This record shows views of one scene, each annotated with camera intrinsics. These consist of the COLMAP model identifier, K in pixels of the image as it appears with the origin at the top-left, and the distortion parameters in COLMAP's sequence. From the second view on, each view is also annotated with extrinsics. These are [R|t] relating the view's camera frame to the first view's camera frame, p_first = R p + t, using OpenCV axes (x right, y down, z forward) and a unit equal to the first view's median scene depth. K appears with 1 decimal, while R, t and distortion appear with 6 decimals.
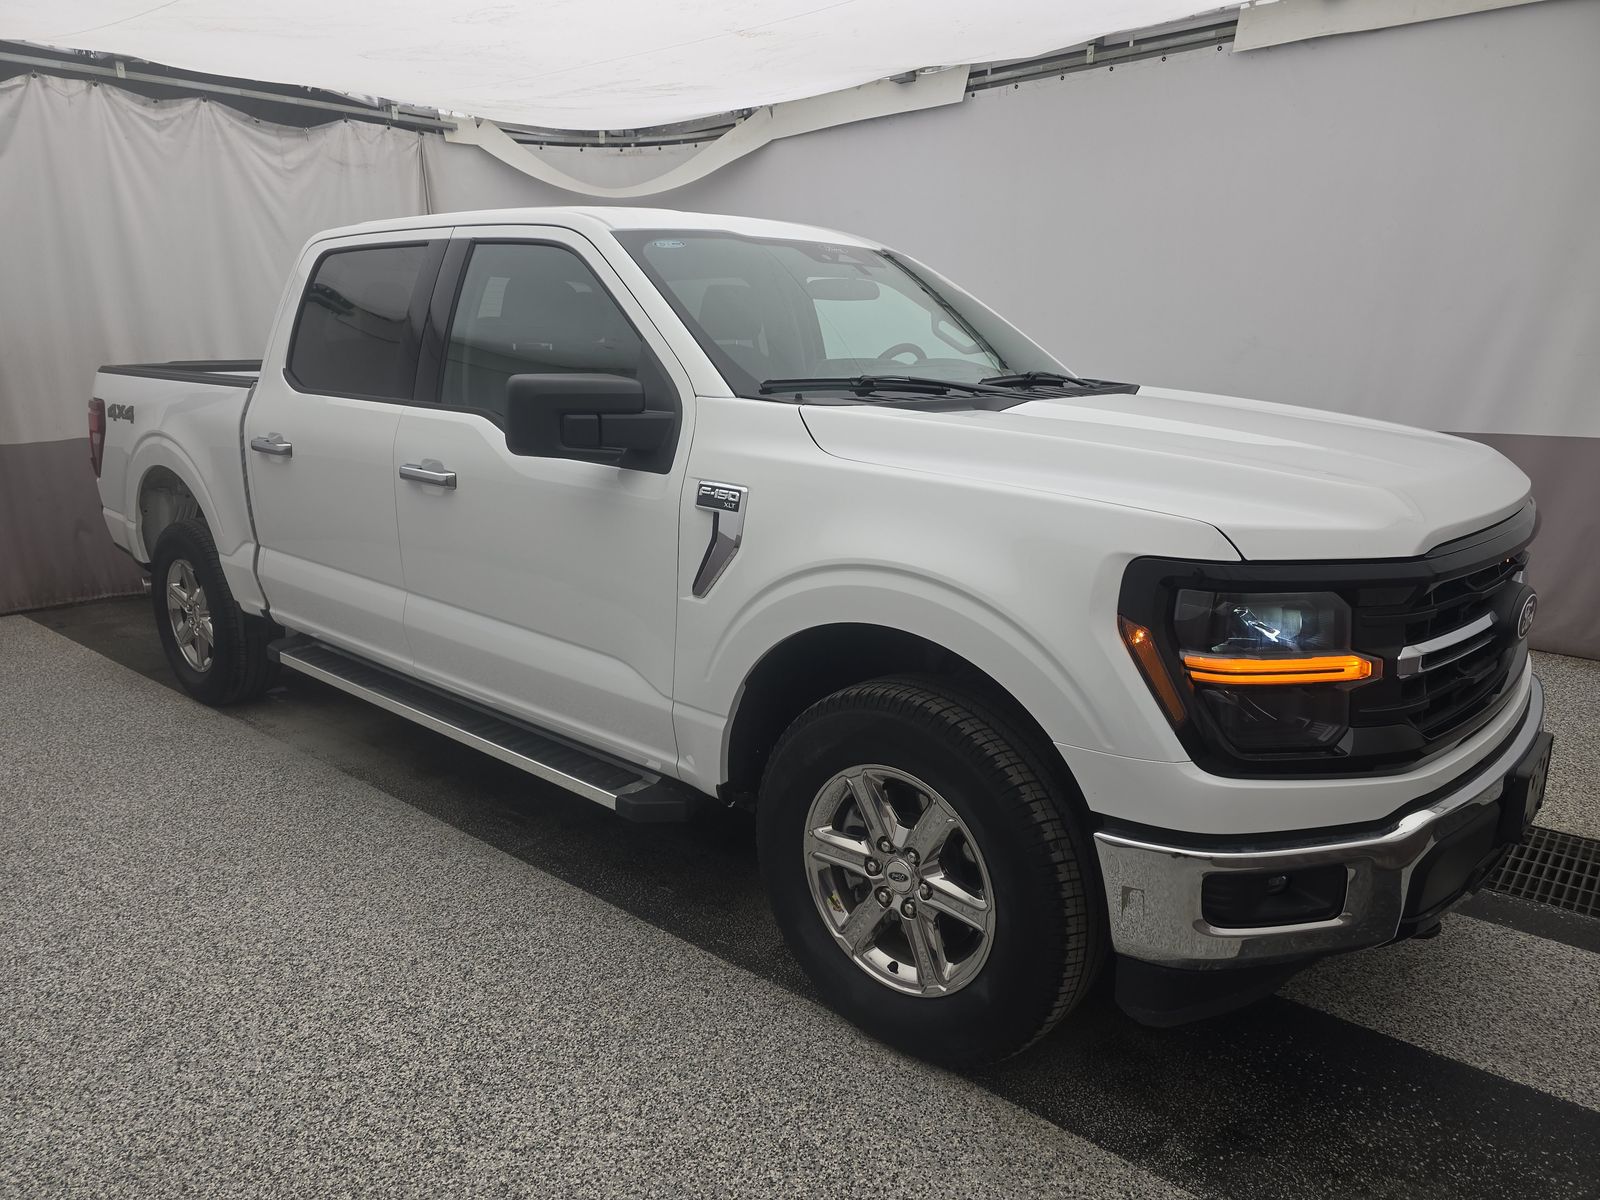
lens RADIAL K [[1075.4, 0, 789.8], [0, 1075.4, 599.6], [0, 0, 1]] dist [0.035520, -0.033313]
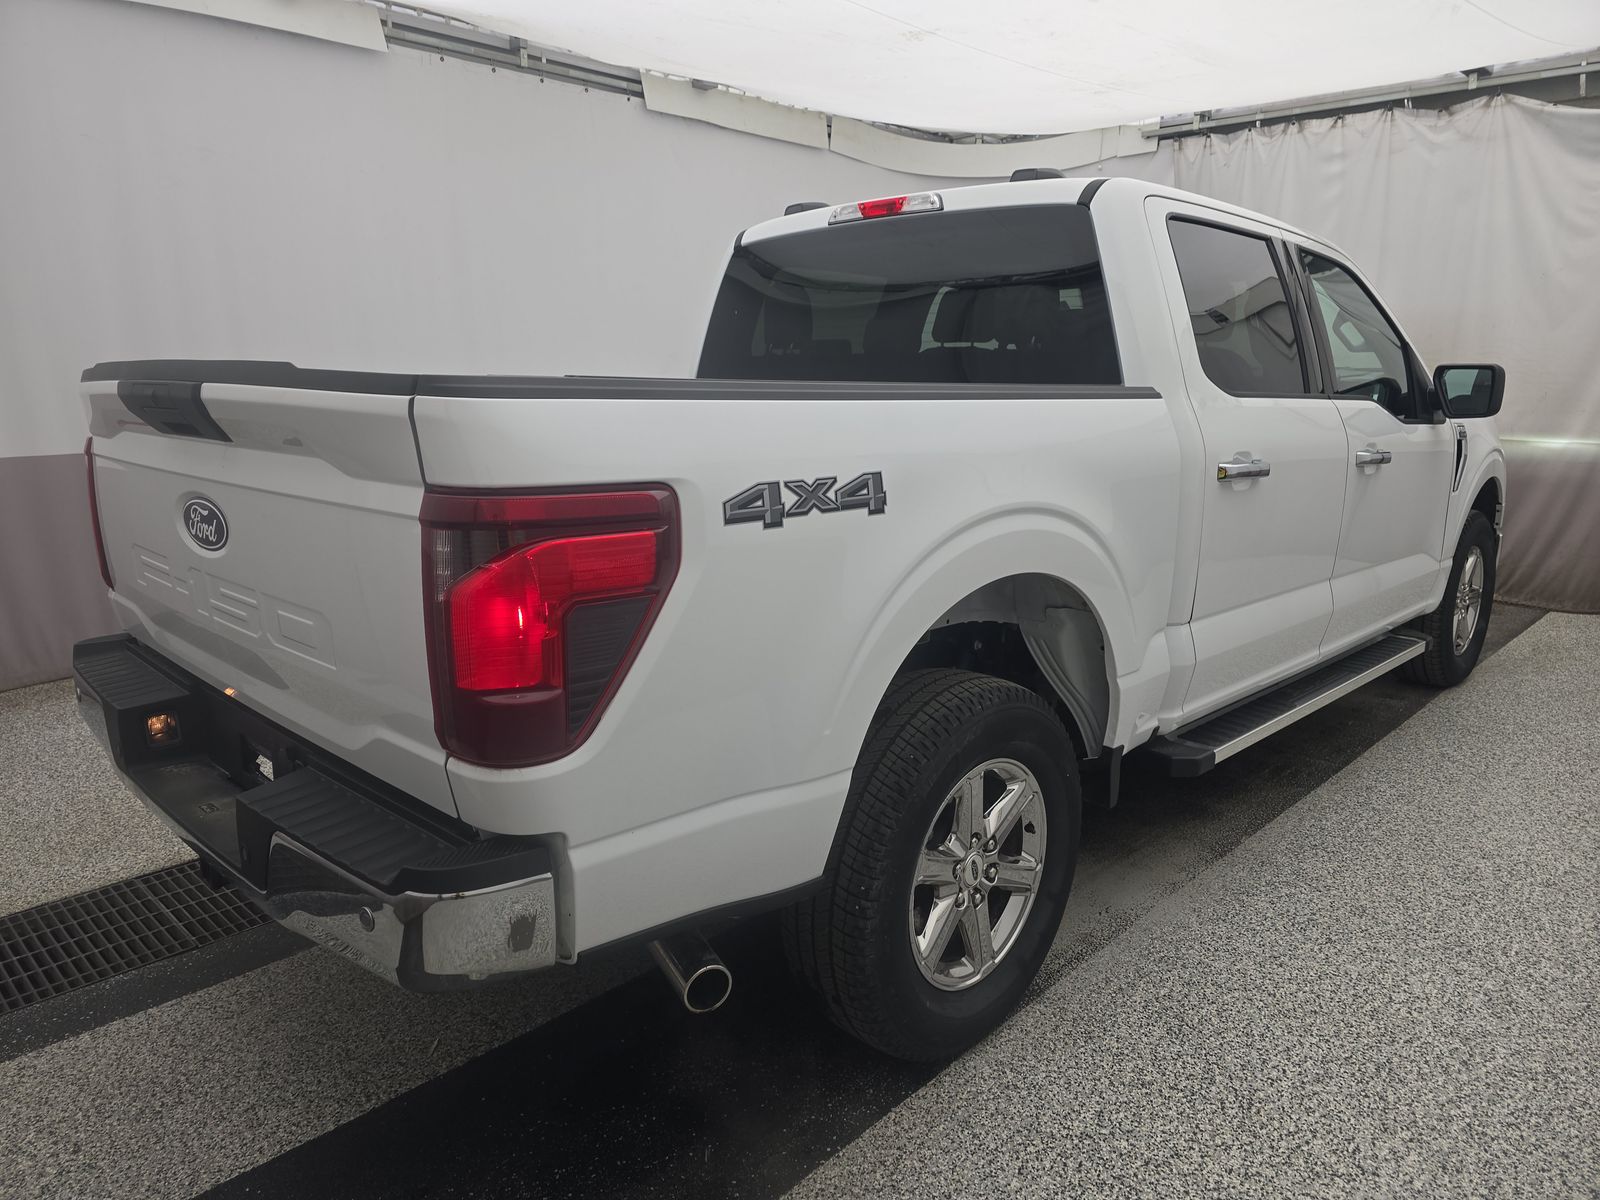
lens RADIAL K [[1070.1, 0, 800.0], [0, 1070.1, 600.0], [0, 0, 1]] dist [0.034689, -0.035828]
pose [[0.057948, -0.206723, 0.976682, -0.666027], [0.220612, 0.956791, 0.189424, -0.142896], [-0.973639, 0.204491, 0.101050, 0.663210]]
